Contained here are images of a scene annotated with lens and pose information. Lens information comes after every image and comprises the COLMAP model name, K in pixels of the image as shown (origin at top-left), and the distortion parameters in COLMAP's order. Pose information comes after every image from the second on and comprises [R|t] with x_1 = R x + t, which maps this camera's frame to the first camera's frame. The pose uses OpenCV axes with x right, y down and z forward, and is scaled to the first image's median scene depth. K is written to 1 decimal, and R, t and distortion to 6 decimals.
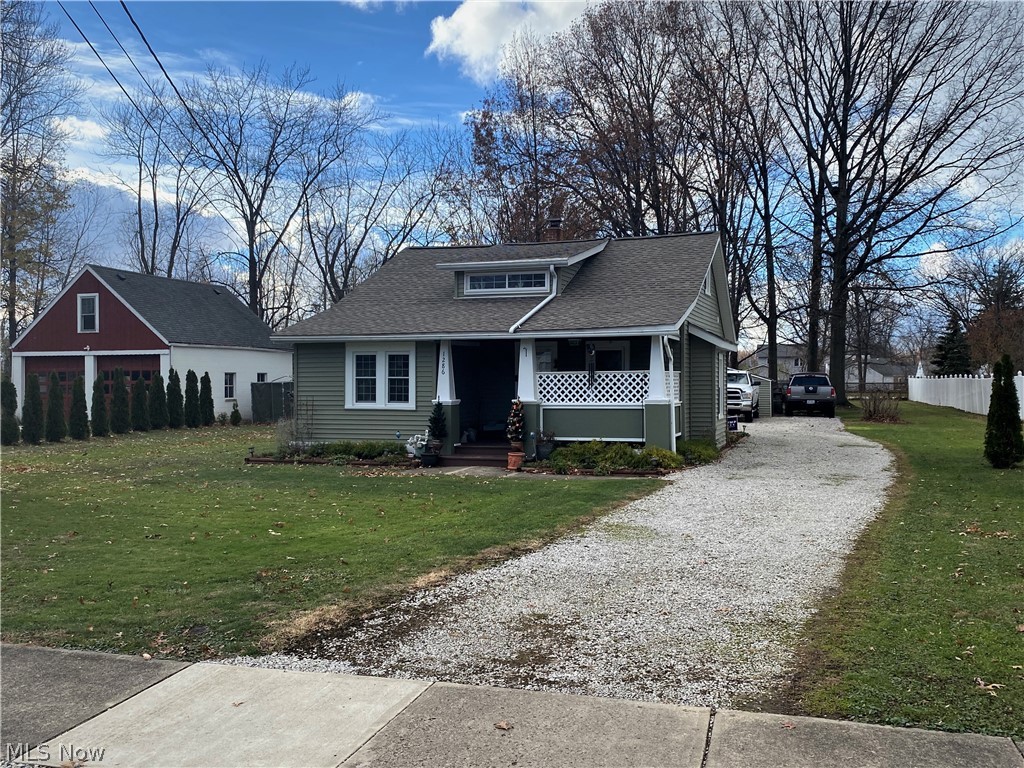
lens RADIAL K [[924.3, 0, 512.5], [0, 924.3, 385.5], [0, 0, 1]] dist [-0.007335, -0.015764]
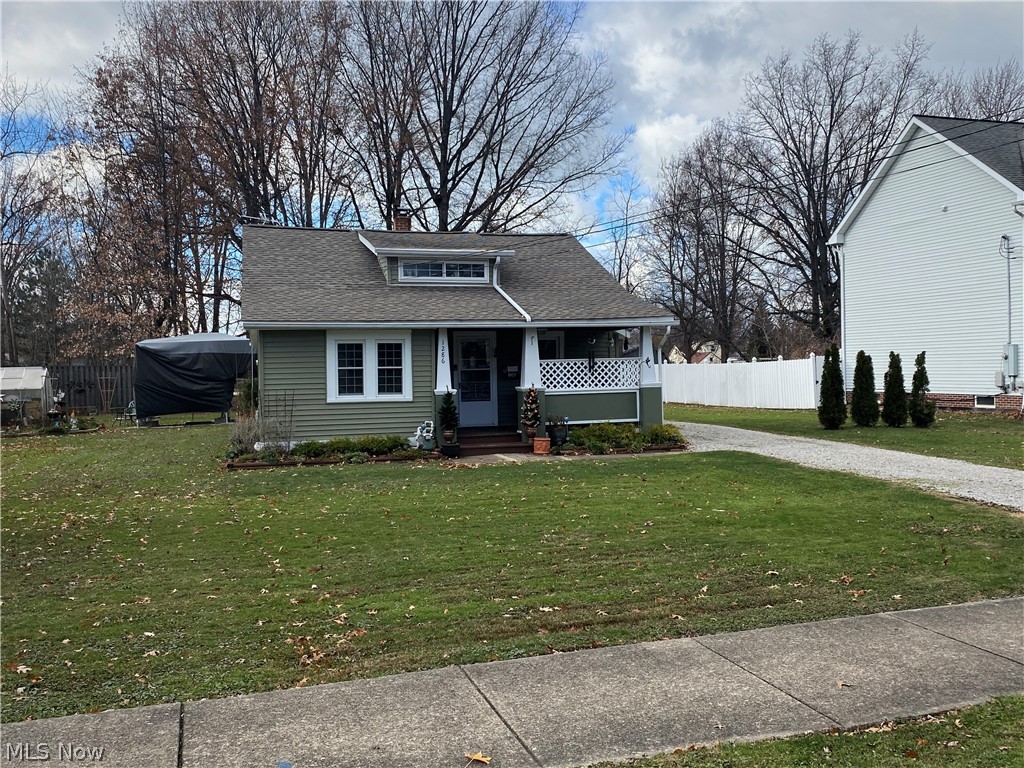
lens RADIAL K [[924.3, 0, 513.3], [0, 924.3, 383.7], [0, 0, 1]] dist [-0.007335, -0.015764]
pose [[0.825989, -0.021720, 0.563267, -0.555891], [0.019840, 0.999758, 0.009458, 0.001559], [-0.563336, 0.003363, 0.826221, 0.151151]]
